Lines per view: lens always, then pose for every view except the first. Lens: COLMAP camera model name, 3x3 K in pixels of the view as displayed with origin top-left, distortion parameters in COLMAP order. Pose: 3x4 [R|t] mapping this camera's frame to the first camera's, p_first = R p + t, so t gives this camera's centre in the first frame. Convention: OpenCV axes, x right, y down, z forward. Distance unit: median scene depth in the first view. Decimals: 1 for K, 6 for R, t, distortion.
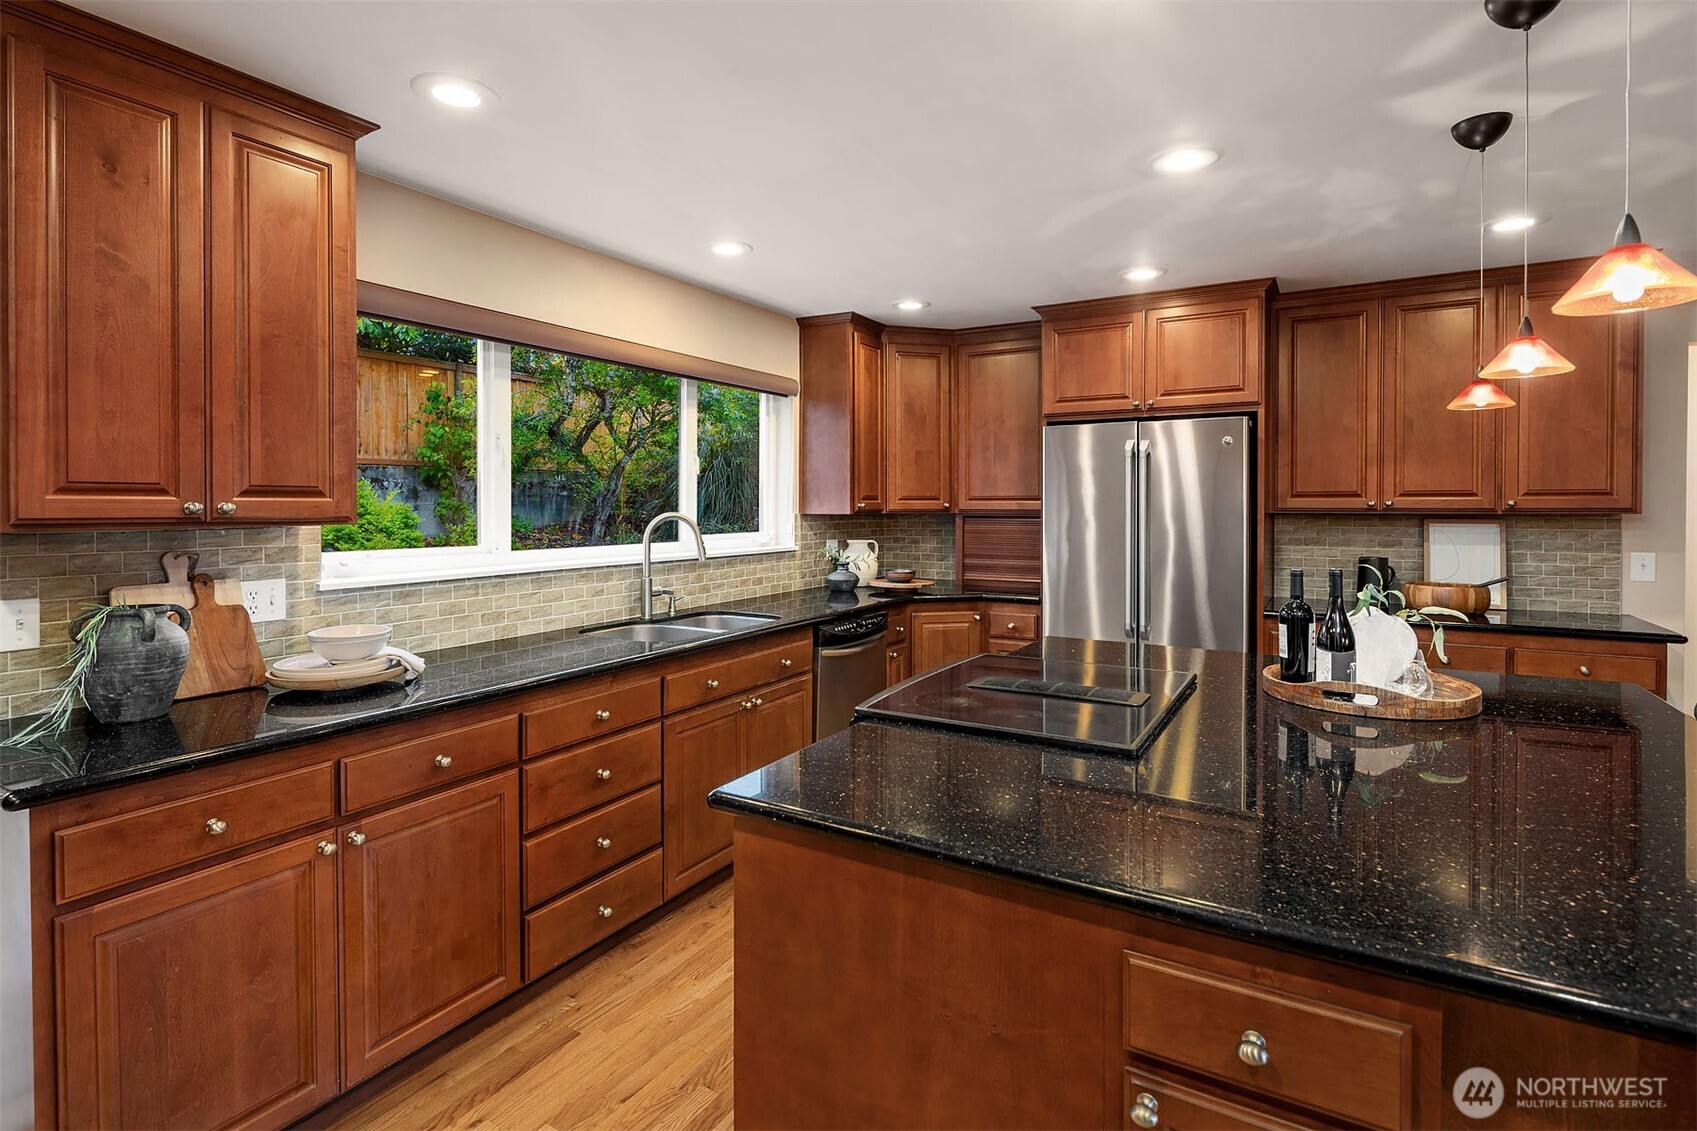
lens RADIAL K [[818.8, 0, 816.1], [0, 818.8, 527.9], [0, 0, 1]] dist [0.003129, -0.002278]
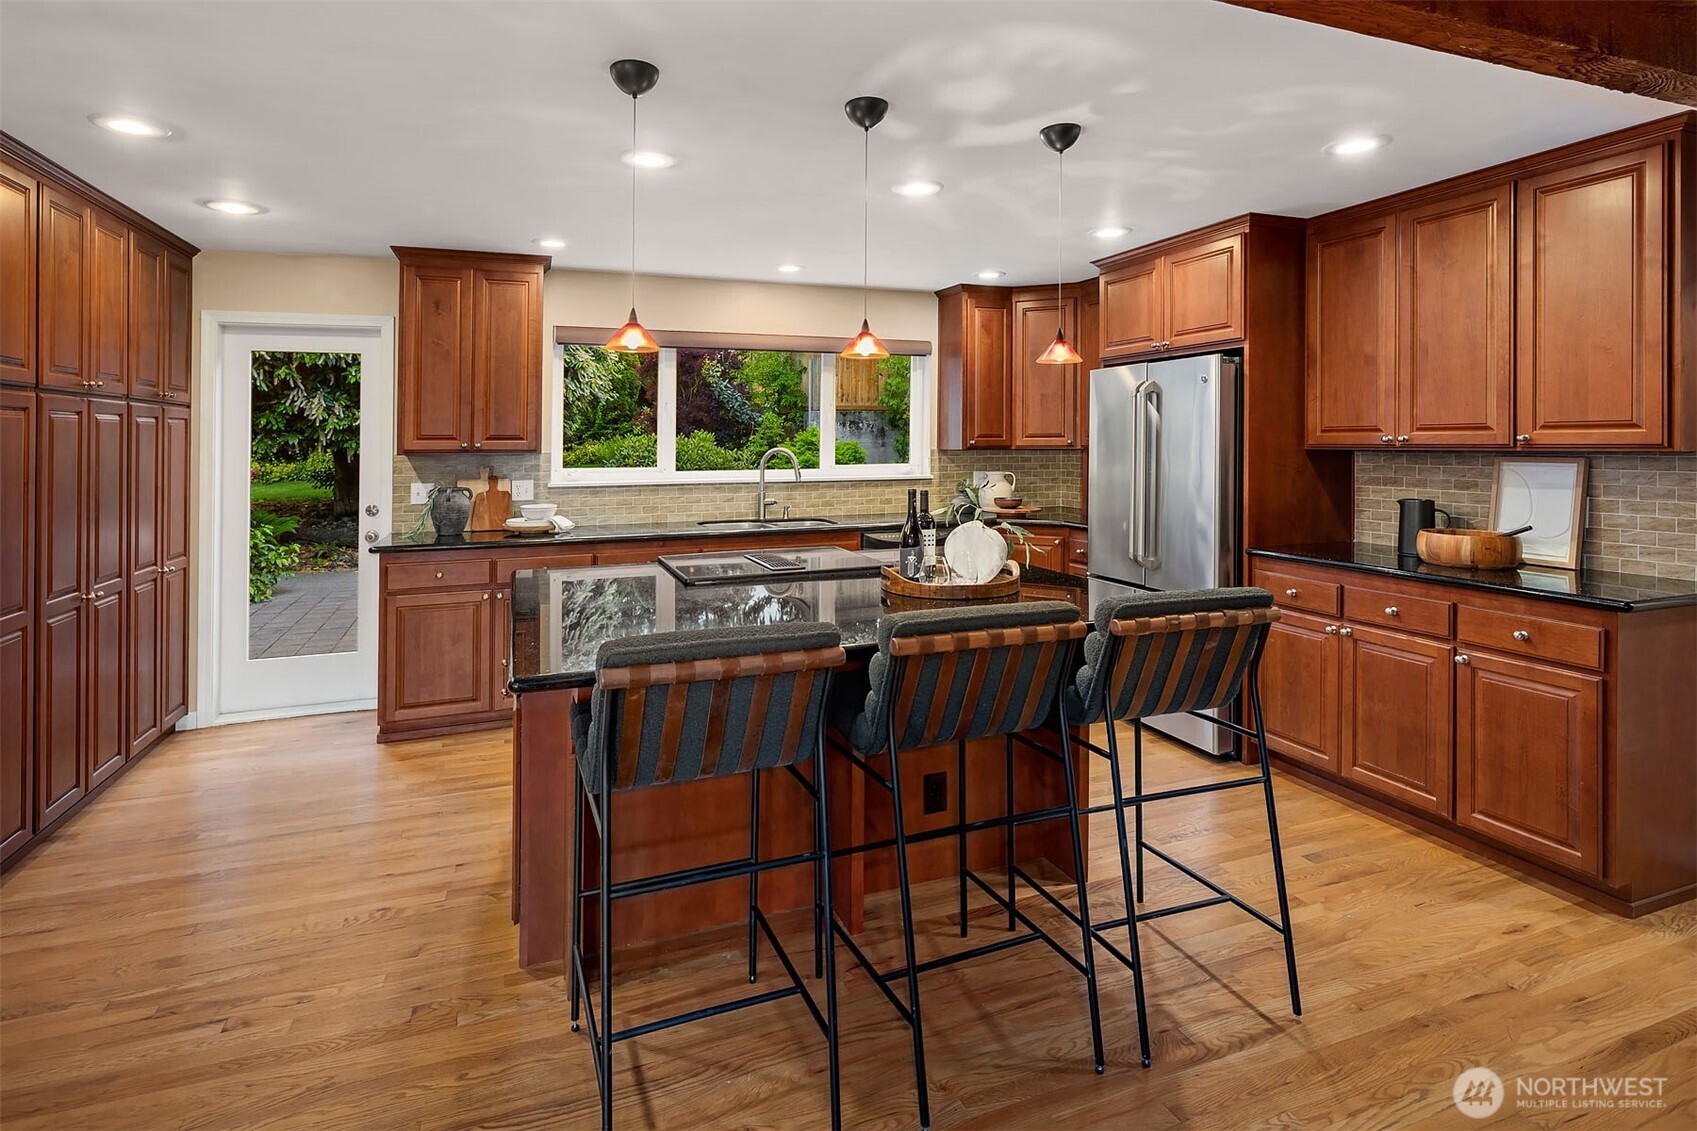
lens RADIAL K [[818.8, 0, 836.6], [0, 818.8, 454.0], [0, 0, 1]] dist [0.003129, -0.002278]
pose [[0.790738, 0.005666, -0.612128, 0.757301], [-0.012674, 0.999894, -0.007117, 0.000925], [0.612023, 0.013386, 0.790727, -0.094018]]
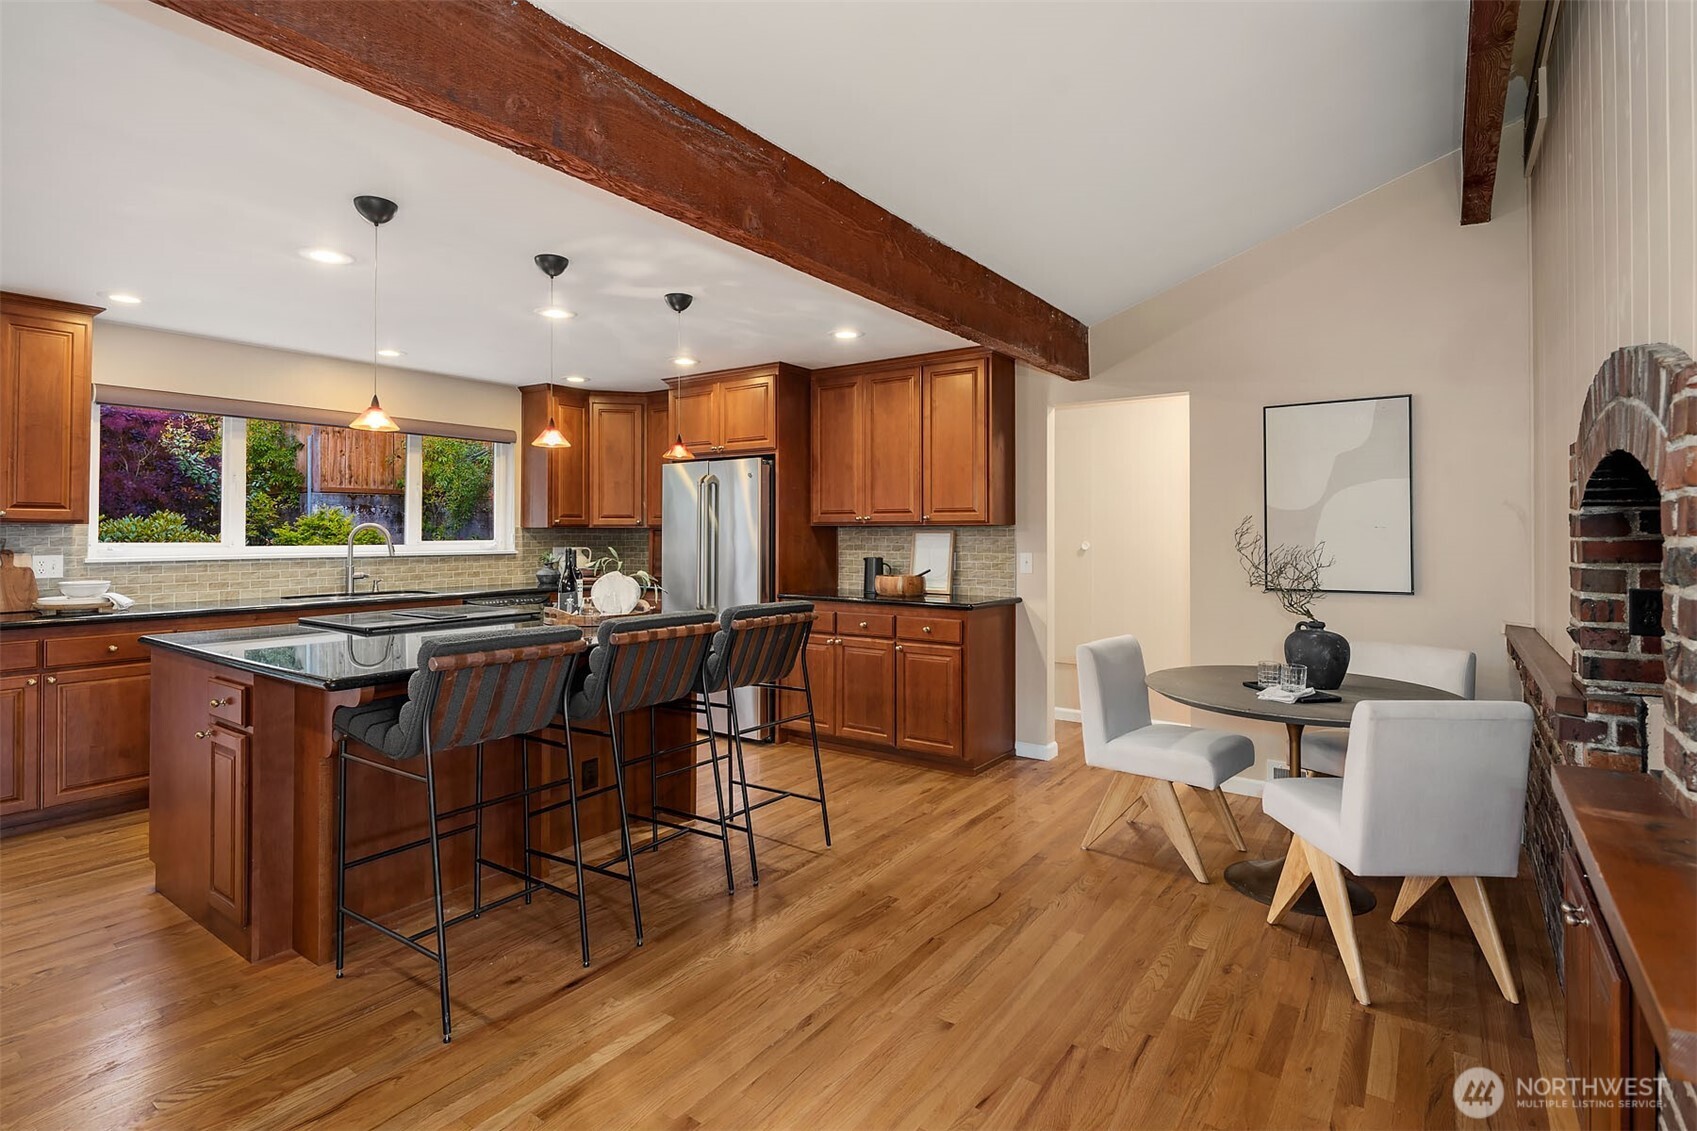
lens RADIAL K [[818.8, 0, 819.4], [0, 818.8, 529.3], [0, 0, 1]] dist [0.003129, -0.002278]
pose [[0.996446, 0.001768, -0.084211, 0.735086], [-0.004551, 0.999449, -0.032870, 0.036062], [0.084106, 0.033136, 0.995906, -0.417983]]
